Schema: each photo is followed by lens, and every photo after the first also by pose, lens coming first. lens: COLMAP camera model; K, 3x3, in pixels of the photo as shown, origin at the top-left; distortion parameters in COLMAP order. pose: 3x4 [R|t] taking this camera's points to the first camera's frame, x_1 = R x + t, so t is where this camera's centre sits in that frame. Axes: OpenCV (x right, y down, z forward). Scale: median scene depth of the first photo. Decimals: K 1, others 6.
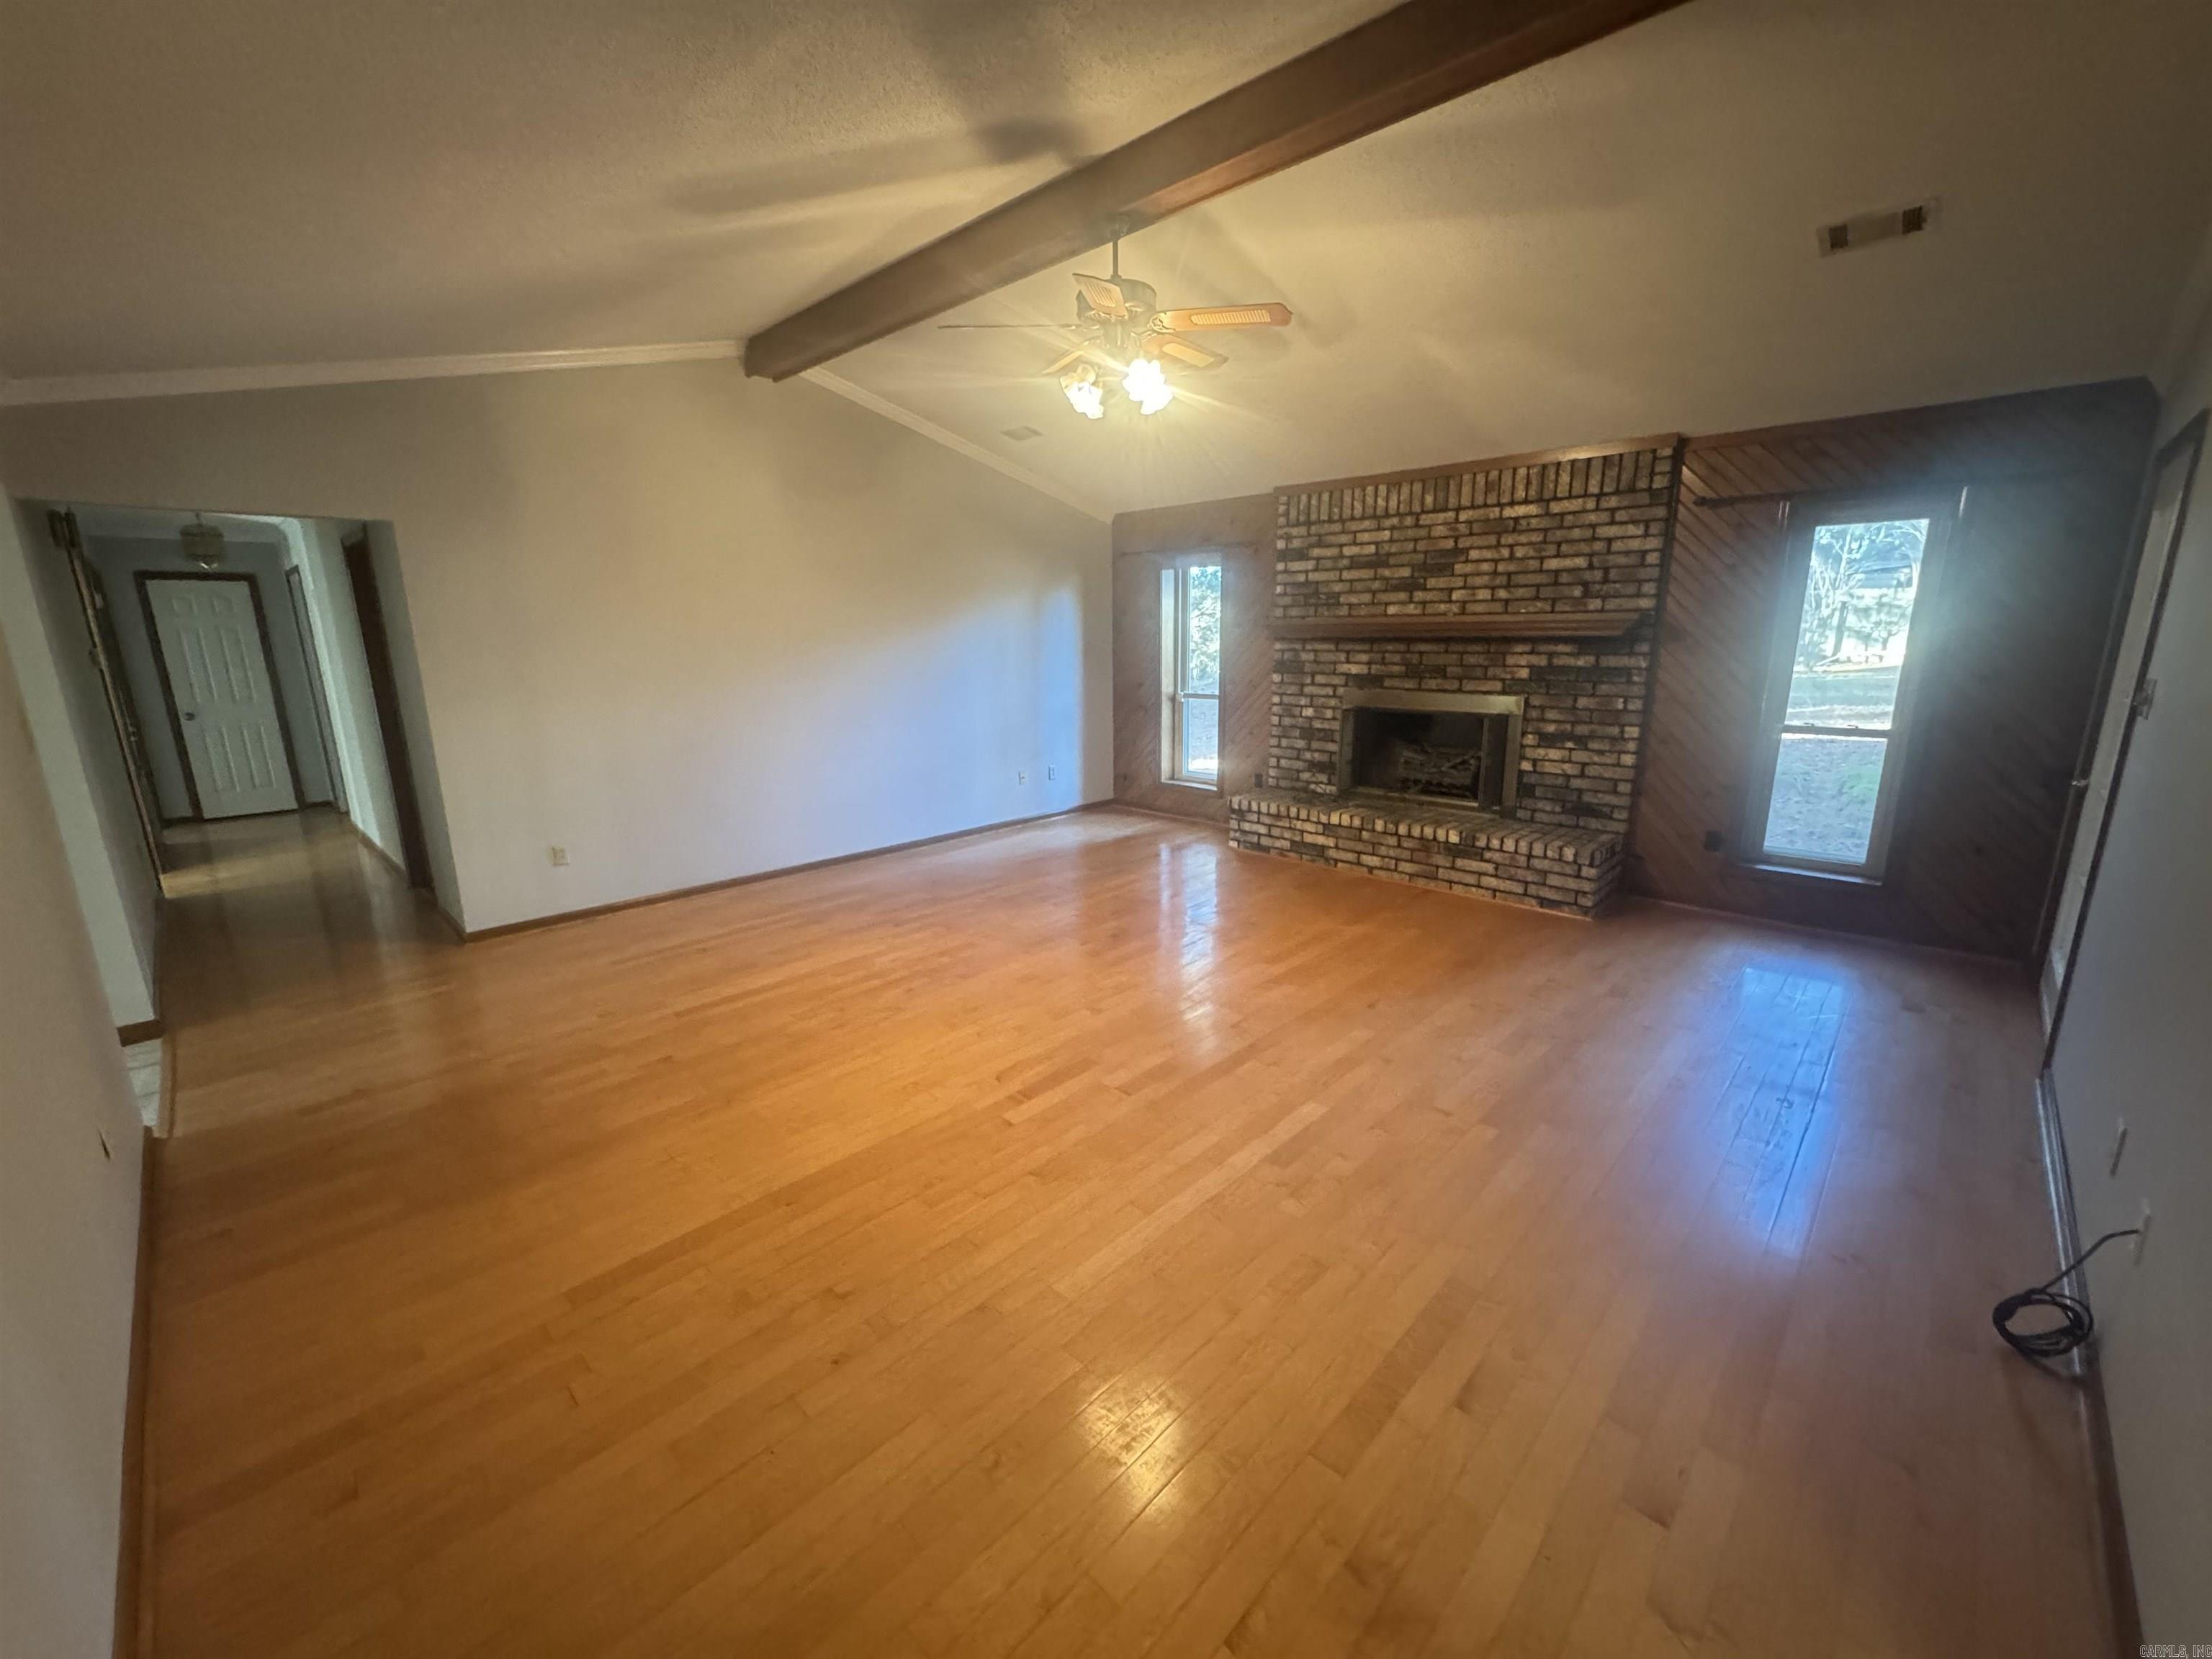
lens RADIAL K [[883.4, 0, 1105.4], [0, 883.4, 834.5], [0, 0, 1]] dist [-0.002521, -0.000319]
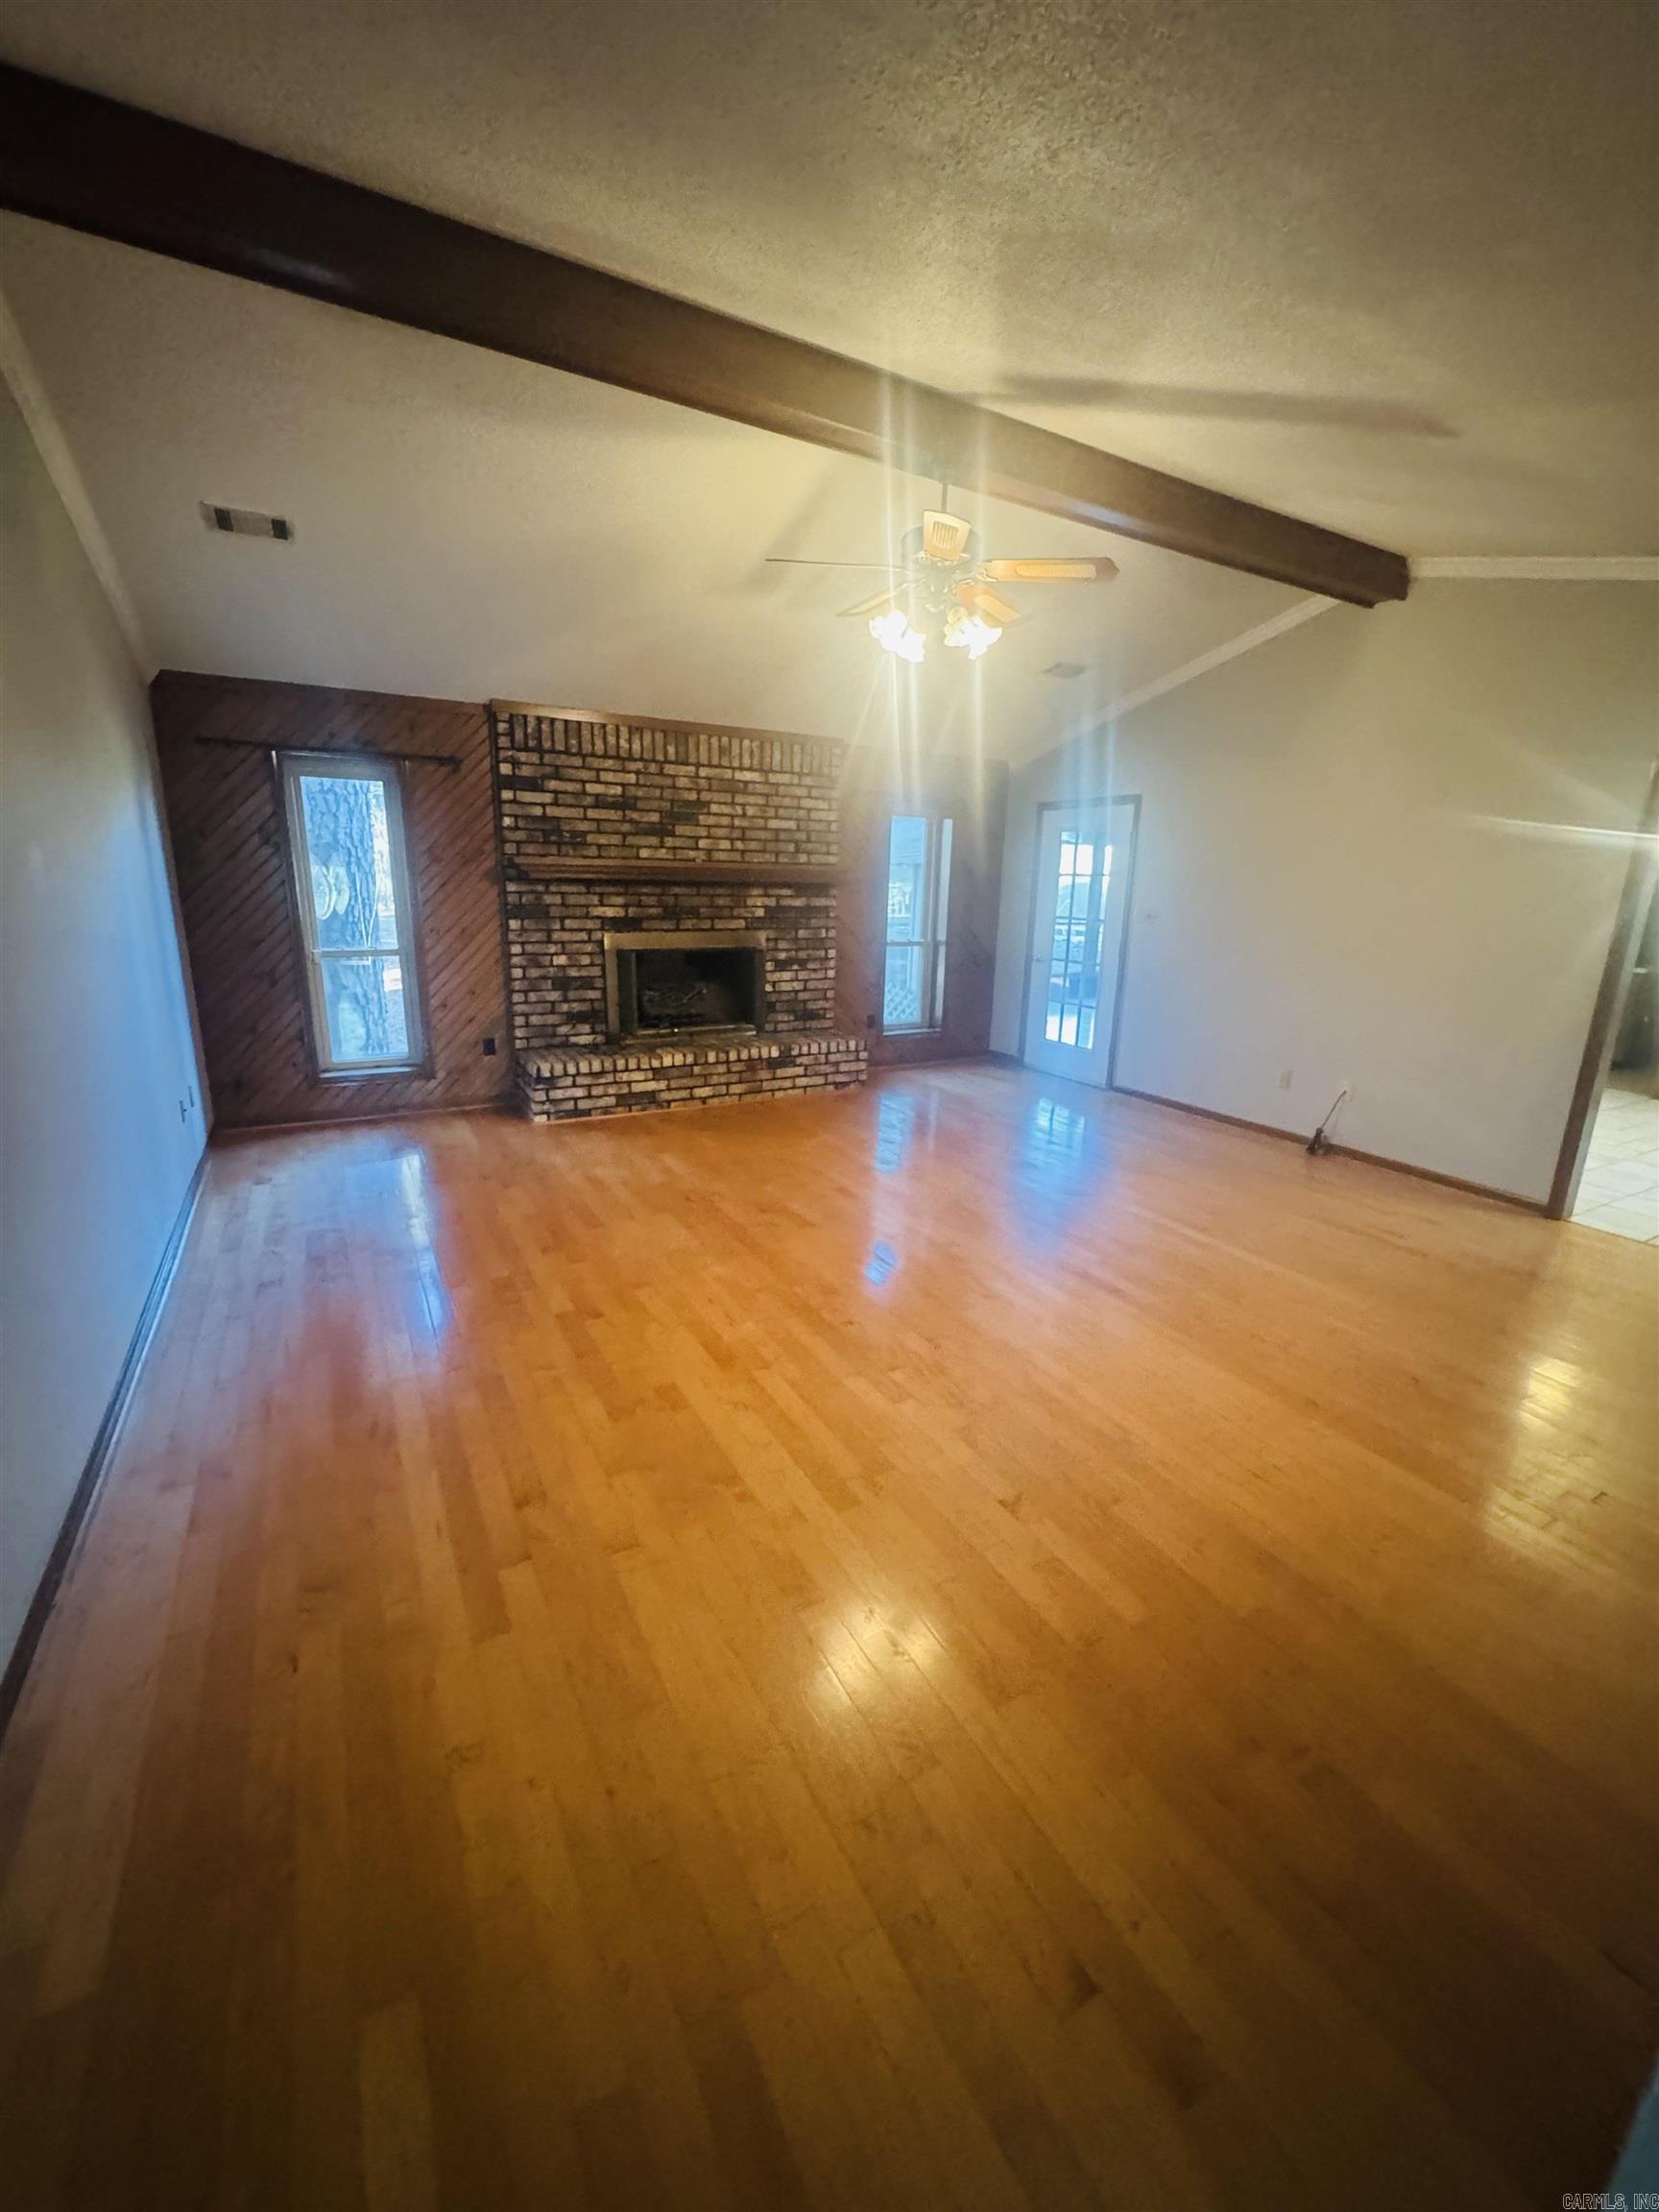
lens RADIAL K [[883.4, 0, 827.3], [0, 883.4, 1104.9], [0, 0, 1]] dist [-0.002521, -0.000319]
pose [[0.287367, -0.219755, 0.932270, -0.640323], [0.193064, 0.966637, 0.168346, -0.104003], [-0.938161, 0.131610, 0.320206, 0.512938]]
